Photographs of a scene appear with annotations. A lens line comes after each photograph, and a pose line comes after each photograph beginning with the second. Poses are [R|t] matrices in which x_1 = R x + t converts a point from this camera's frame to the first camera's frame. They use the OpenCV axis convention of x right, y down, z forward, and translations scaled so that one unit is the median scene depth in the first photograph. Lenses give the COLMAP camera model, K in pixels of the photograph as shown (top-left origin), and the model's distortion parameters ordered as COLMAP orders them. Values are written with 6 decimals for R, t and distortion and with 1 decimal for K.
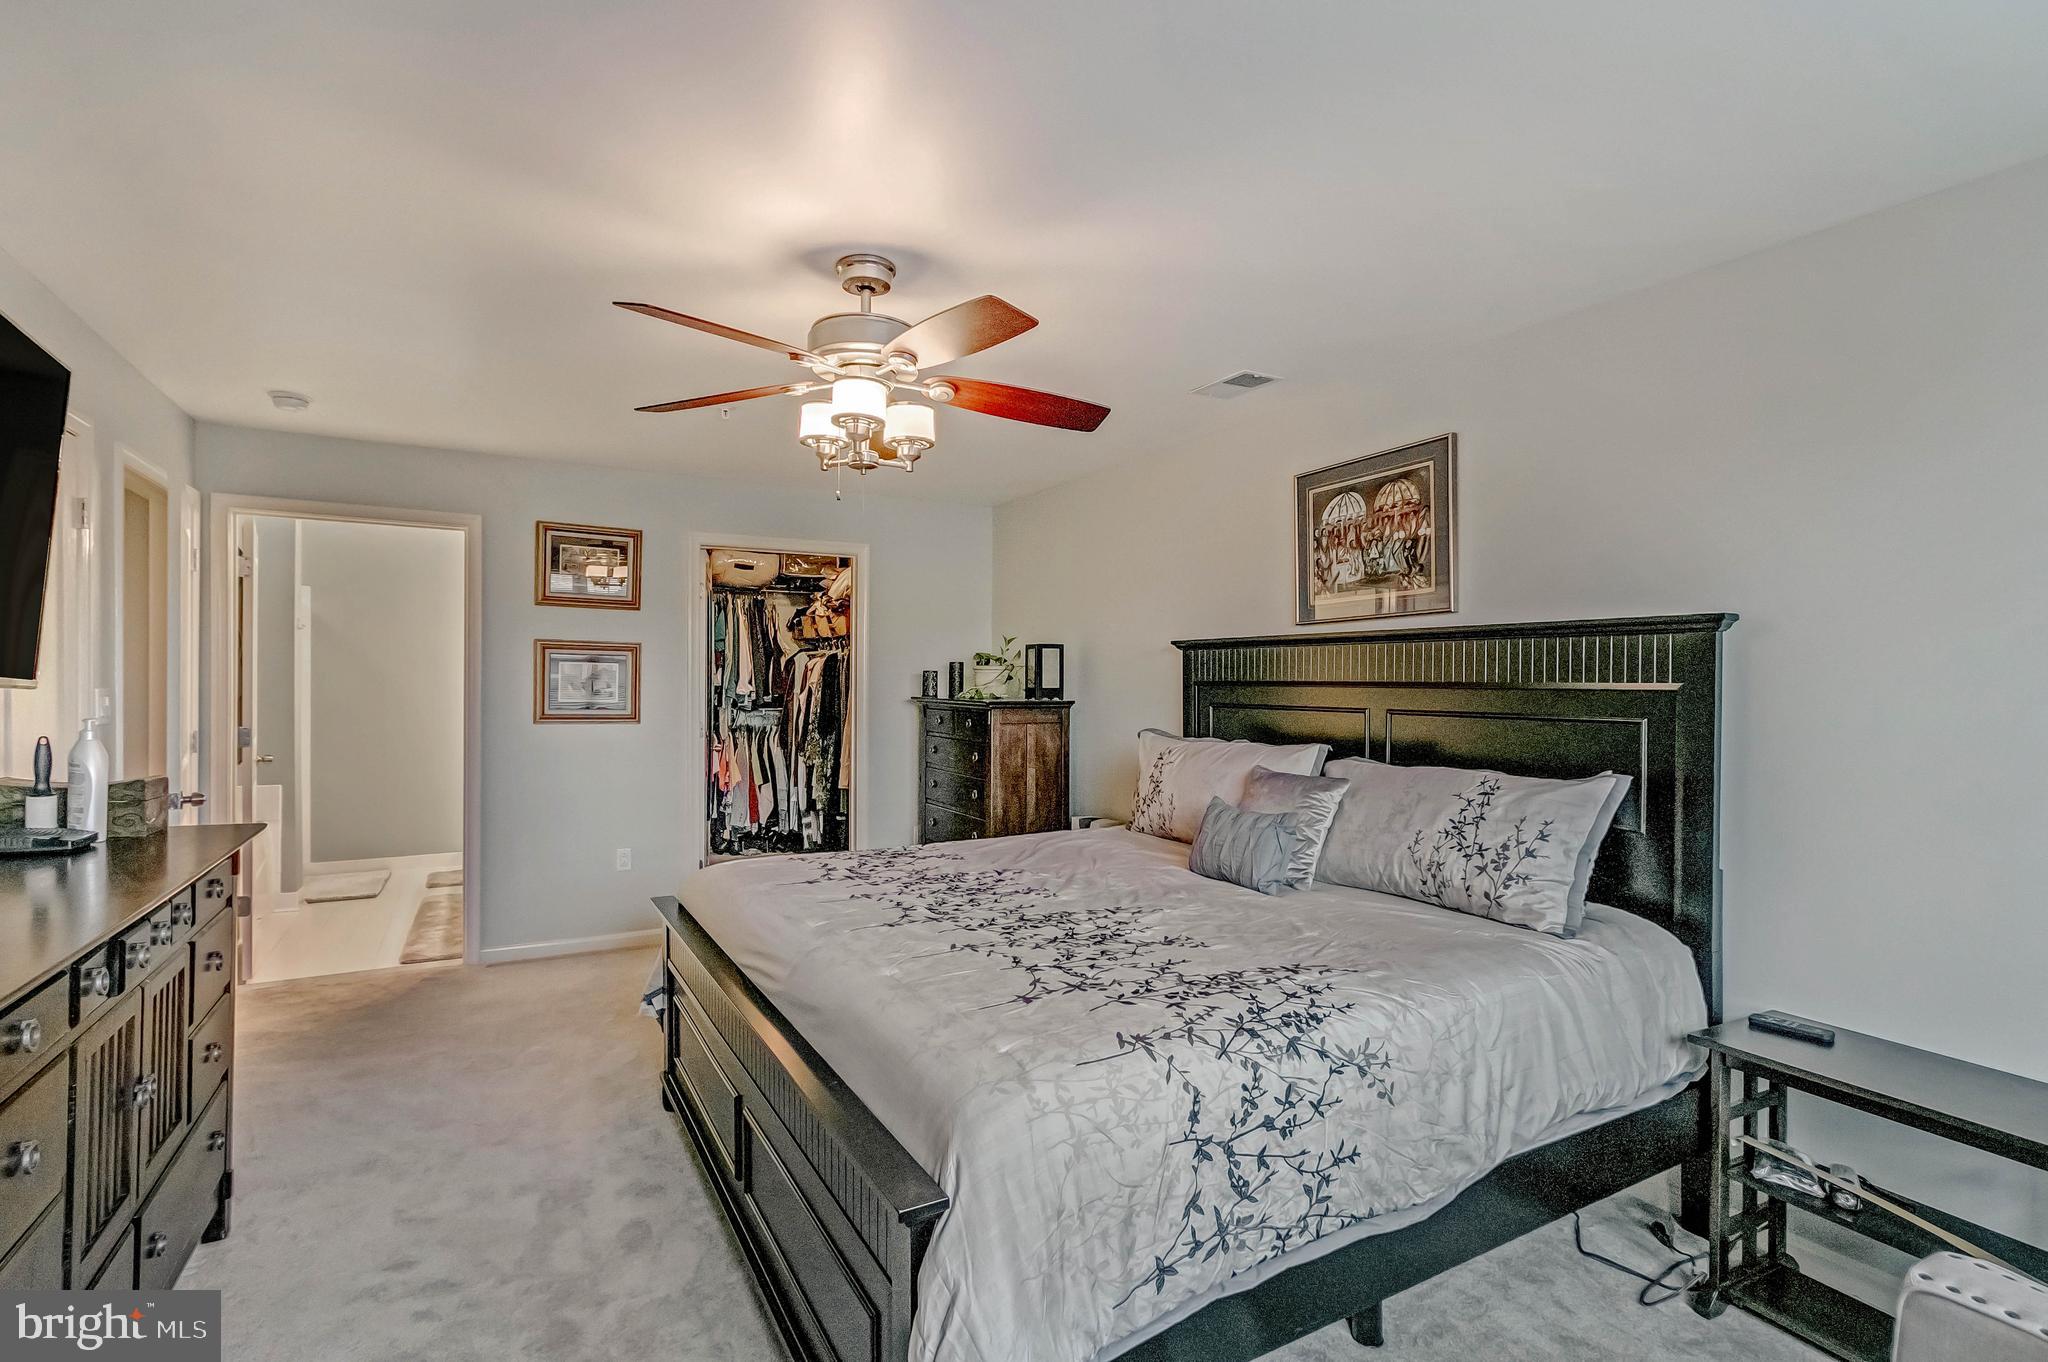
lens RADIAL K [[969.5, 0, 1022.9], [0, 969.5, 682.4], [0, 0, 1]] dist [0.004559, -0.000121]
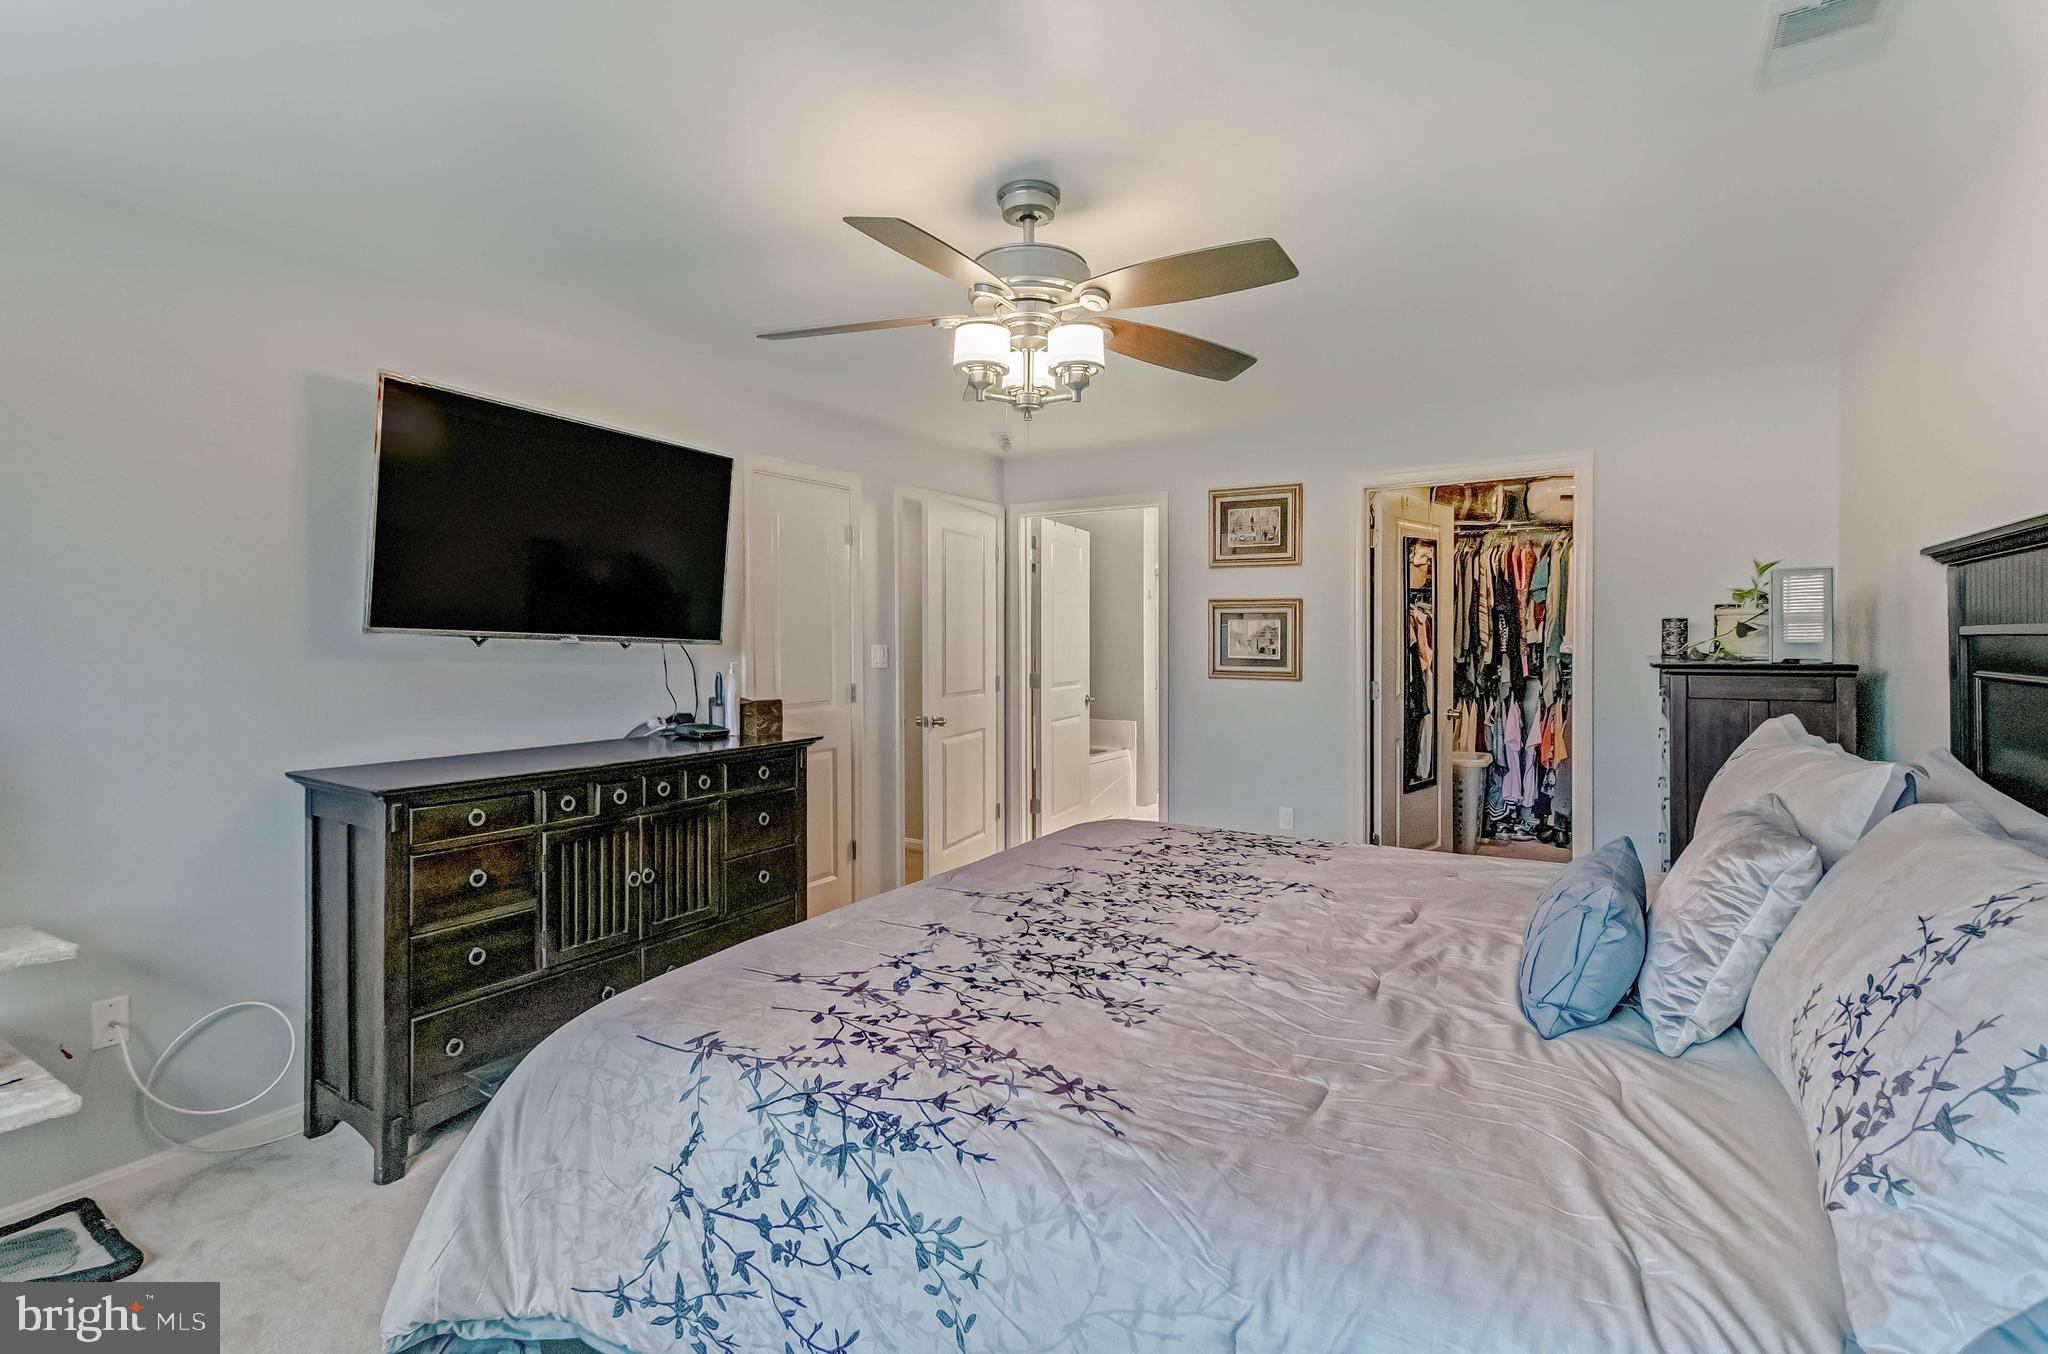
lens RADIAL K [[969.5, 0, 963.7], [0, 969.5, 638.9], [0, 0, 1]] dist [0.004559, -0.000121]
pose [[0.454008, -0.007911, -0.890962, 0.883686], [0.005406, 0.999967, -0.006124, 0.012089], [0.890981, -0.002036, 0.454036, 0.720645]]
